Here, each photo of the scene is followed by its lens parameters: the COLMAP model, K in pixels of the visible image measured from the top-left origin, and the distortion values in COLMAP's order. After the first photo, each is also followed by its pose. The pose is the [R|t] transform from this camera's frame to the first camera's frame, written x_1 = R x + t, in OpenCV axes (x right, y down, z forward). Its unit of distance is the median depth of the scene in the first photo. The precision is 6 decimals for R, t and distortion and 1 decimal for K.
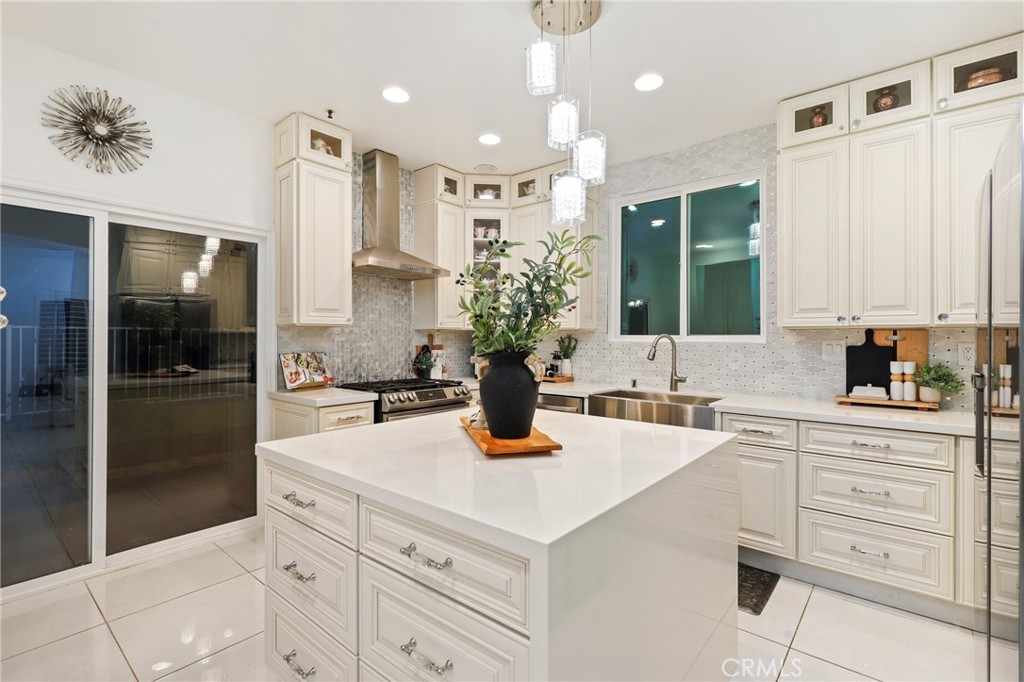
lens RADIAL K [[482.0, 0, 519.1], [0, 482.0, 338.1], [0, 0, 1]] dist [-0.000241, -0.000168]
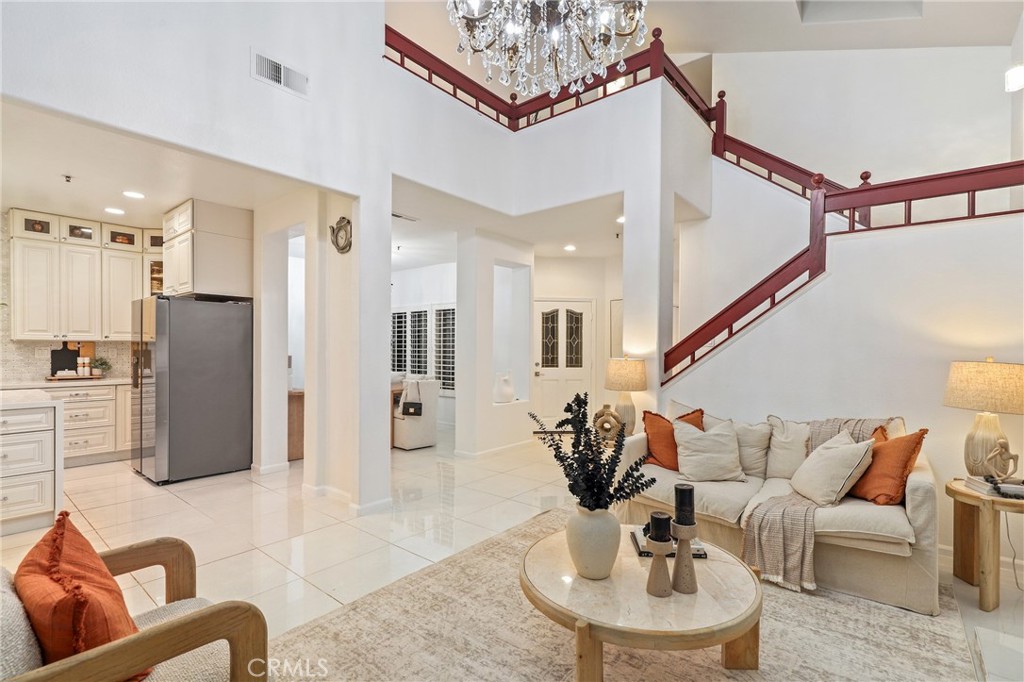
lens RADIAL K [[482.0, 0, 518.9], [0, 482.0, 347.6], [0, 0, 1]] dist [-0.000241, -0.000168]
pose [[-0.016151, 0.004609, 0.999859, -1.320661], [0.001213, 0.999989, -0.004590, 0.018429], [-0.999869, 0.001138, -0.016156, -0.853101]]
